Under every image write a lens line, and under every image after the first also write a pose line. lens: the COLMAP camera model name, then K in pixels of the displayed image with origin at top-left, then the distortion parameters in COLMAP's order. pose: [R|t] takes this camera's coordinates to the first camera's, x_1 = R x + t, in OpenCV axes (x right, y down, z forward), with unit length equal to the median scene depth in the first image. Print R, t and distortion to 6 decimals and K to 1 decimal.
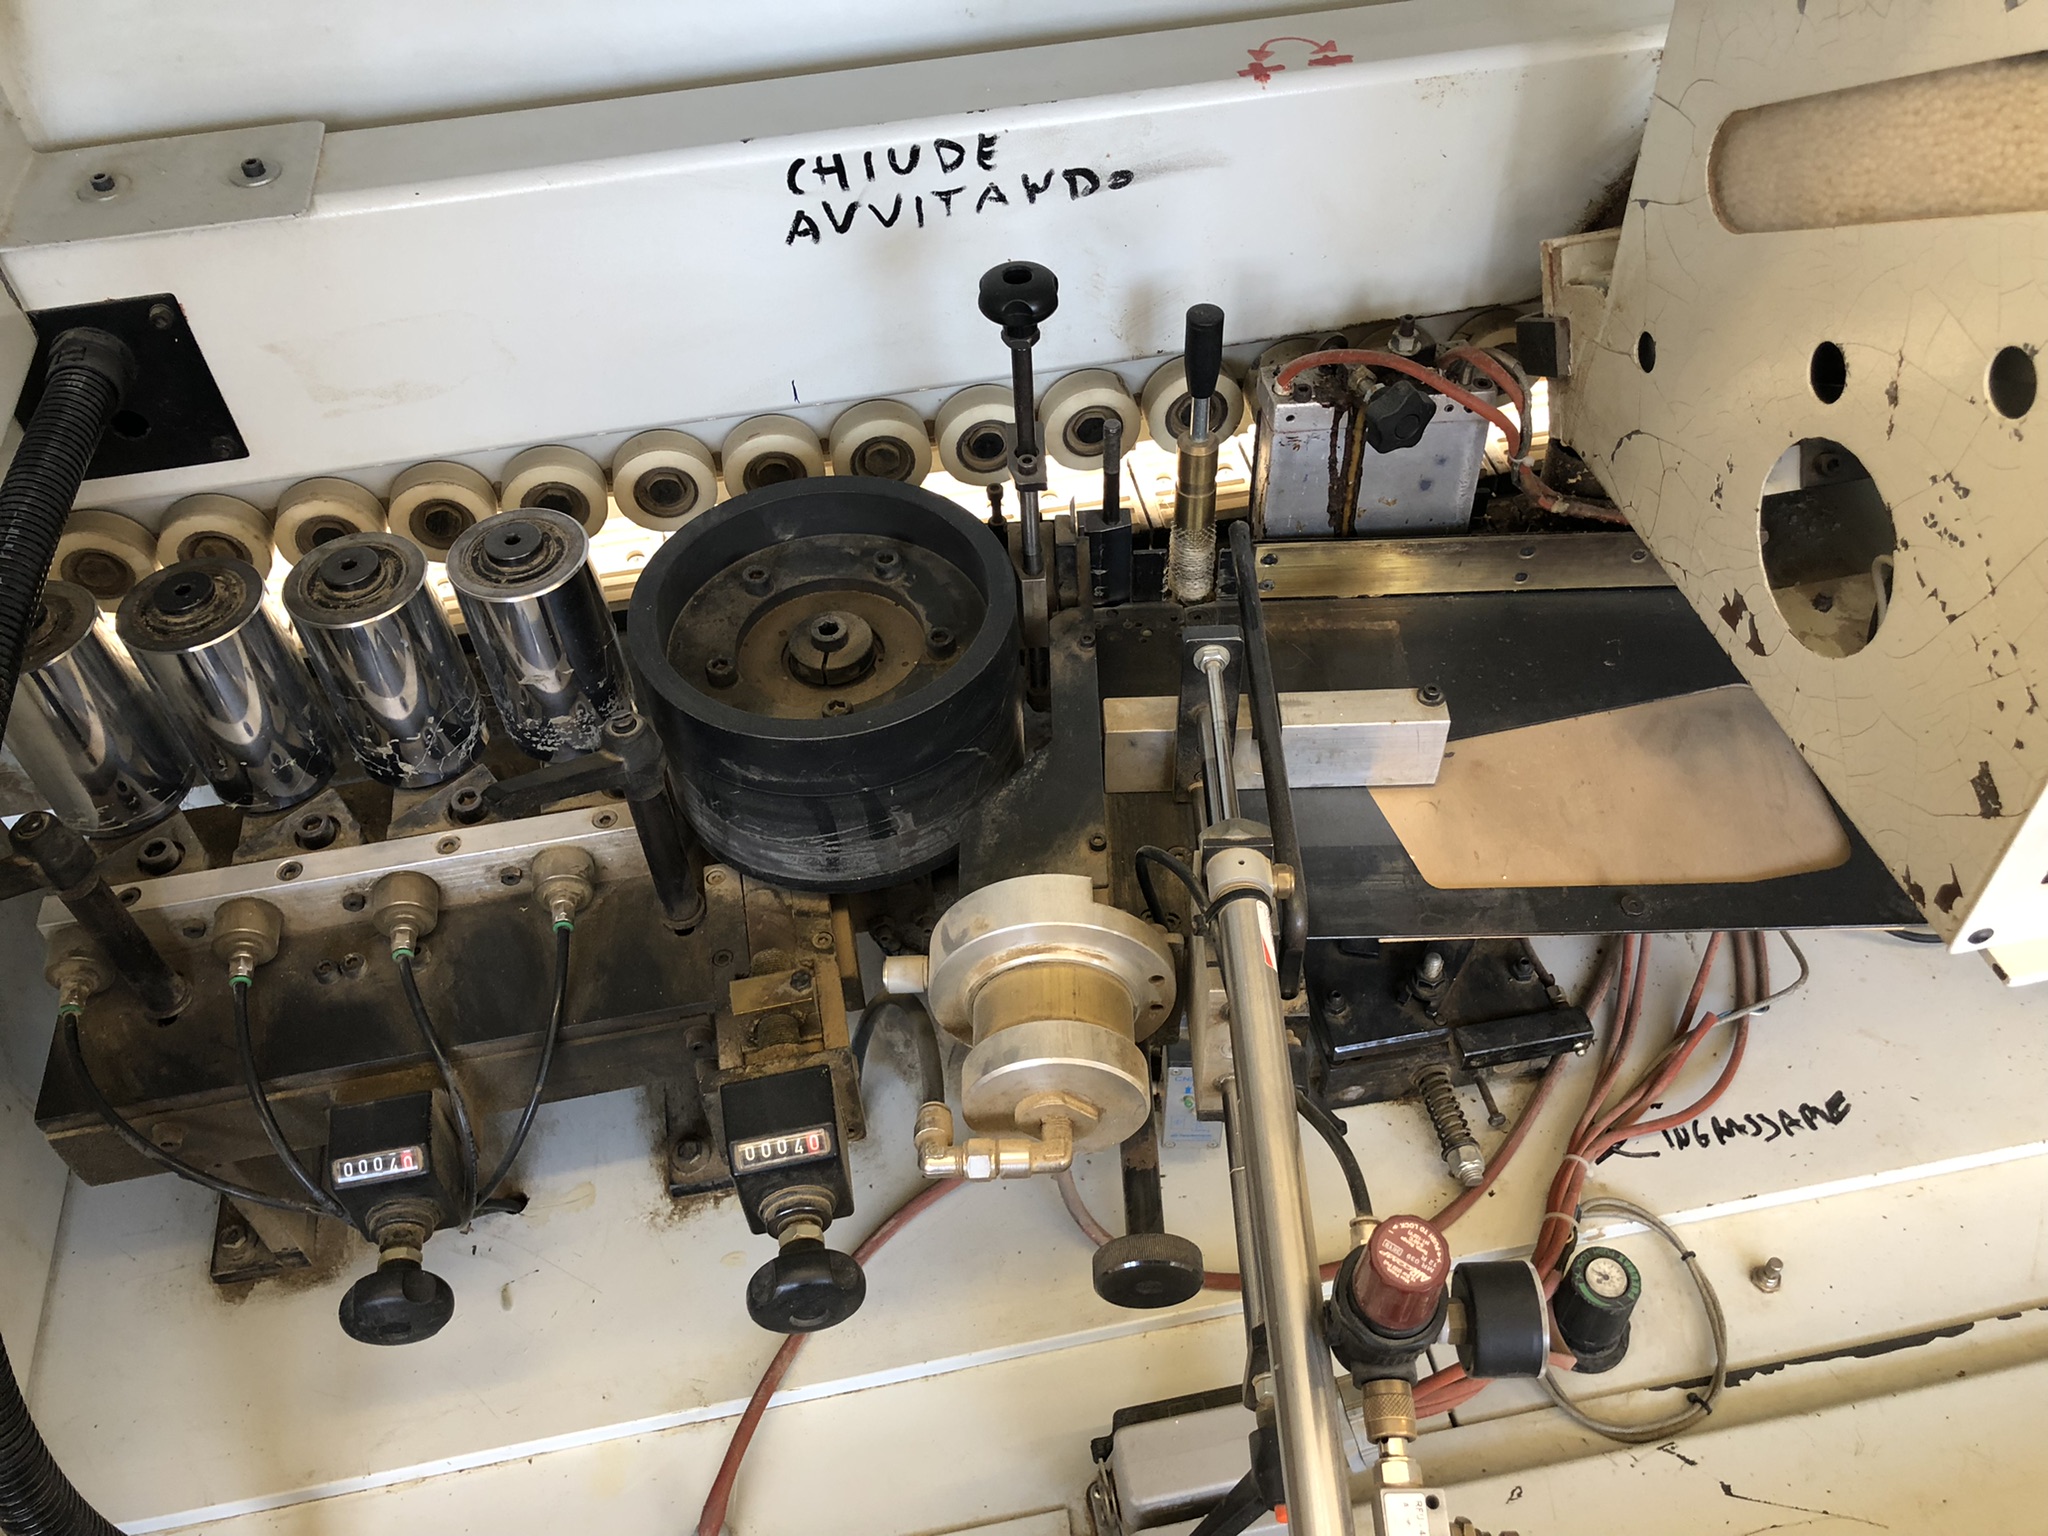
lens RADIAL K [[1687.6, 0, 1029.6], [0, 1687.6, 774.8], [0, 0, 1]] dist [0.011578, -0.019770]
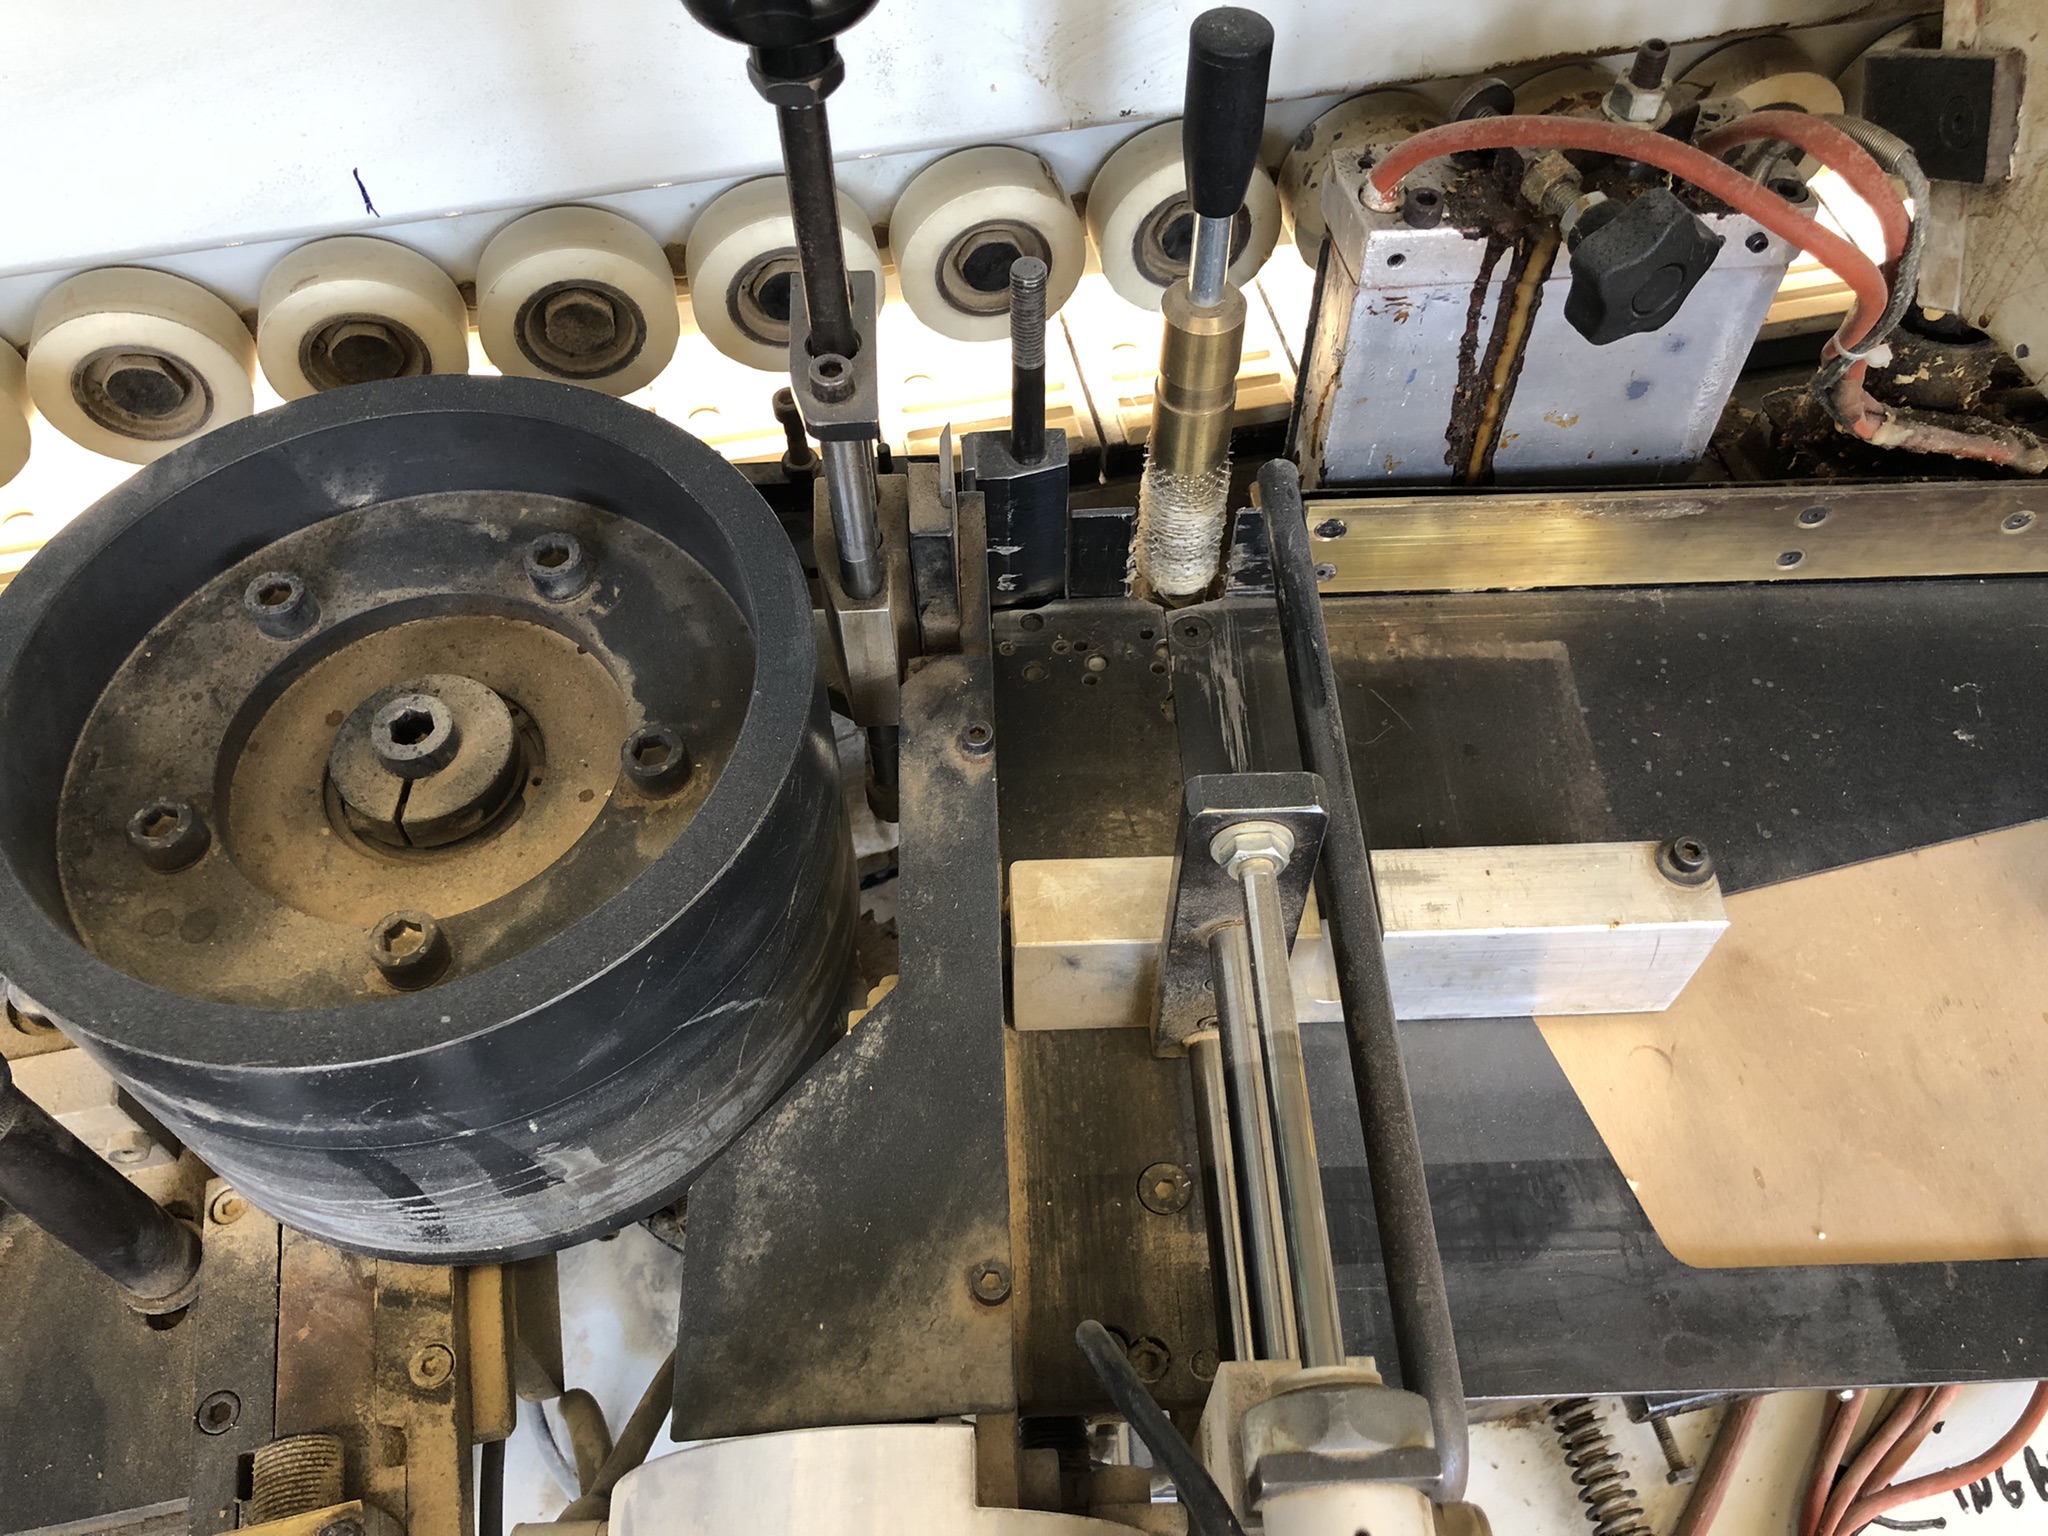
lens RADIAL K [[1687.6, 0, 1038.0], [0, 1687.6, 770.4], [0, 0, 1]] dist [0.011578, -0.019770]
pose [[0.998938, -0.004079, 0.045885, 0.029398], [-0.001818, 0.991806, 0.127744, -0.130441], [-0.046030, -0.127692, 0.990745, 0.517148]]
